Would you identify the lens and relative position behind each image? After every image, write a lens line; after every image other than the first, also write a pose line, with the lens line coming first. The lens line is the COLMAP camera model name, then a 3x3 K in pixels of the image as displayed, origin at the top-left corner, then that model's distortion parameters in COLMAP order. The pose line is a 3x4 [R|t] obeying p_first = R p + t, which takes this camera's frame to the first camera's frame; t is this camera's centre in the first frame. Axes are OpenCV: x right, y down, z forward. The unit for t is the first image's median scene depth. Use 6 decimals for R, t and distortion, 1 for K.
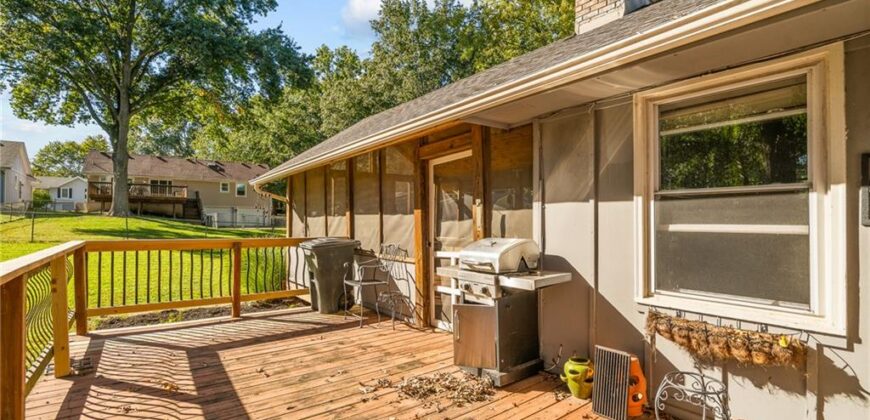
lens RADIAL K [[400.5, 0, 435.6], [0, 400.5, 210.7], [0, 0, 1]] dist [0.003240, 0.000410]
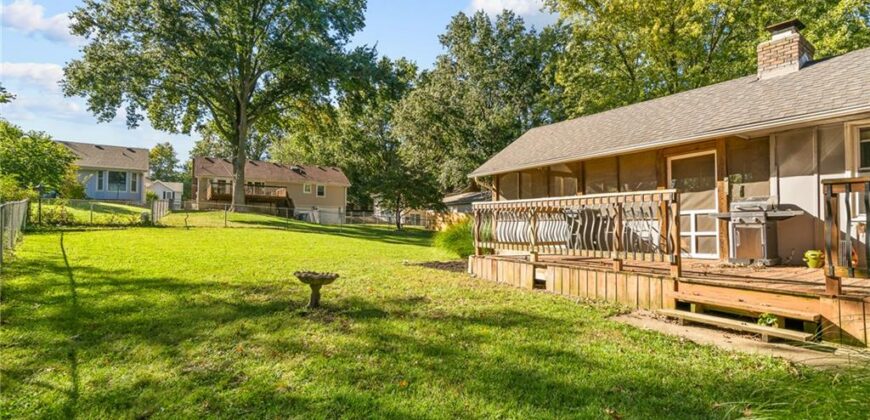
lens RADIAL K [[400.5, 0, 434.4], [0, 400.5, 211.6], [0, 0, 1]] dist [0.003240, 0.000410]
pose [[0.997581, 0.005304, -0.069317, -0.141398], [-0.005960, 0.999939, -0.009262, 0.019633], [0.069263, 0.009652, 0.997552, -0.117425]]
